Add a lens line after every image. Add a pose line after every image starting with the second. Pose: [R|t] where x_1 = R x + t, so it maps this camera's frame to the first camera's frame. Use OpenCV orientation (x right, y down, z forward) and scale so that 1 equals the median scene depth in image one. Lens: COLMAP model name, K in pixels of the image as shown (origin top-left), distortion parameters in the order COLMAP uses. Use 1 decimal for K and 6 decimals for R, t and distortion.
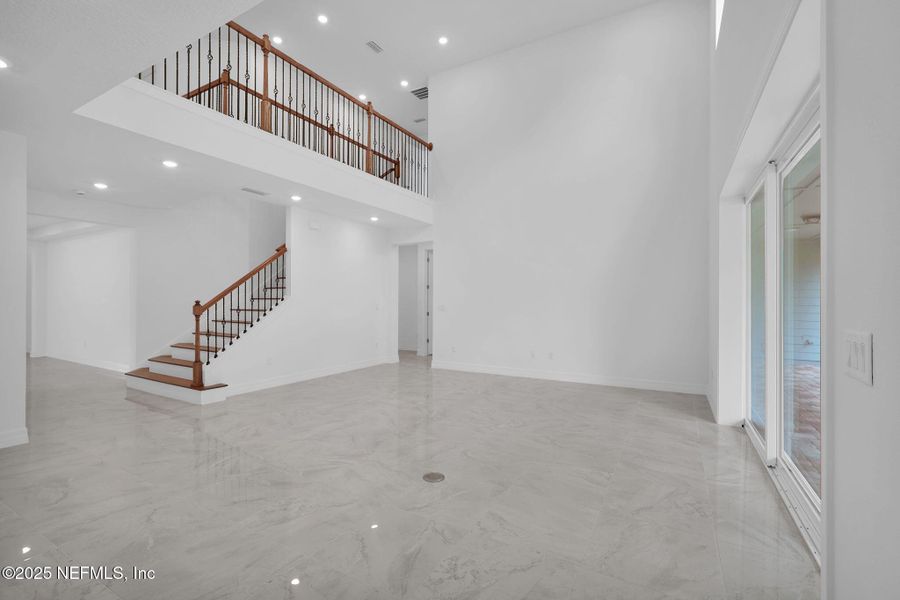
lens RADIAL K [[397.6, 0, 447.9], [0, 397.6, 297.2], [0, 0, 1]] dist [-0.000894, -0.000072]
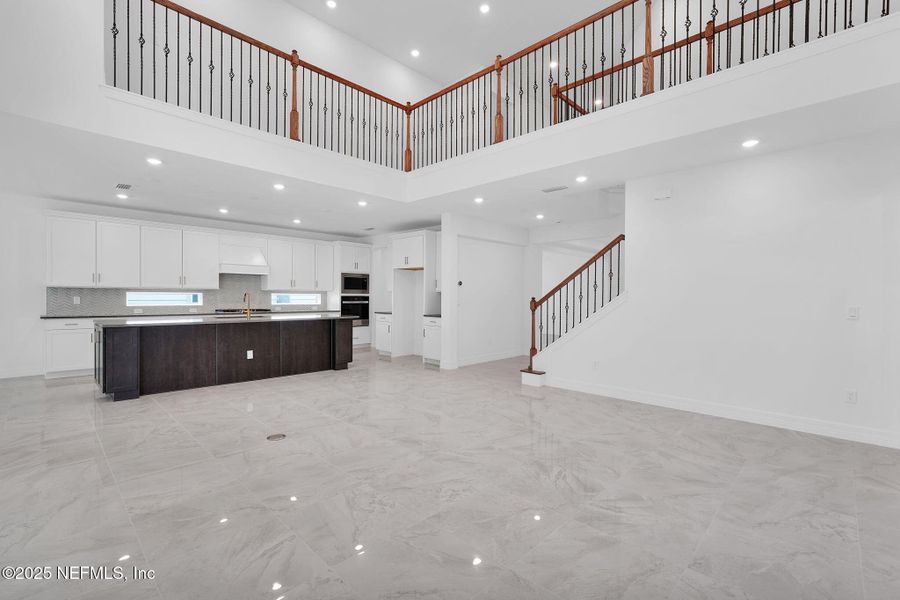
lens RADIAL K [[397.6, 0, 447.9], [0, 397.6, 297.2], [0, 0, 1]] dist [-0.000894, -0.000072]
pose [[-0.246017, -0.000360, -0.969266, 0.594111], [0.000203, 1.000000, -0.000423, 0.008652], [0.969266, -0.000301, -0.246017, 1.044794]]
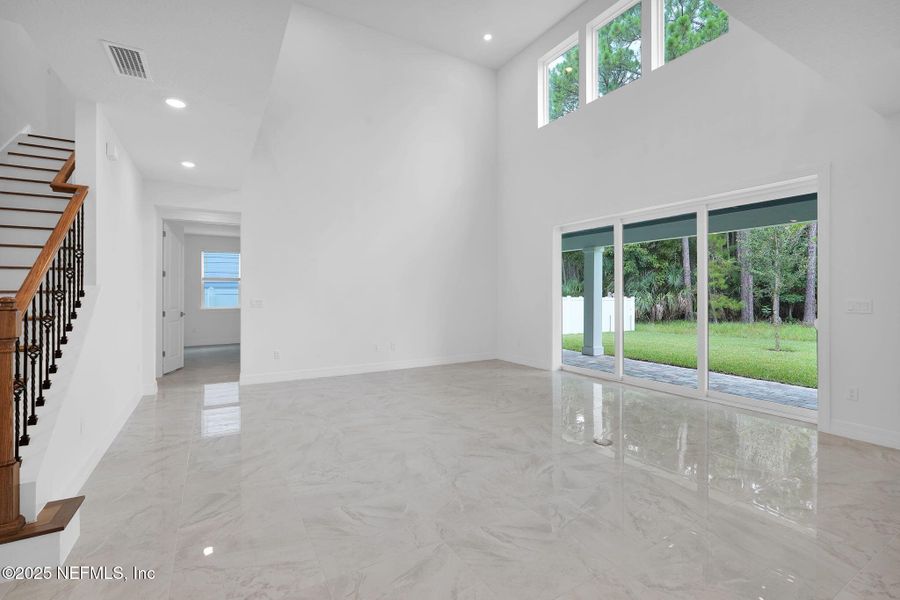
lens RADIAL K [[397.6, 0, 447.9], [0, 397.6, 297.2], [0, 0, 1]] dist [-0.000894, -0.000072]
pose [[0.492134, -0.011749, 0.870440, -0.746267], [-0.006179, 0.999837, 0.016989, -0.001355], [-0.870497, -0.013740, 0.491981, 0.469706]]
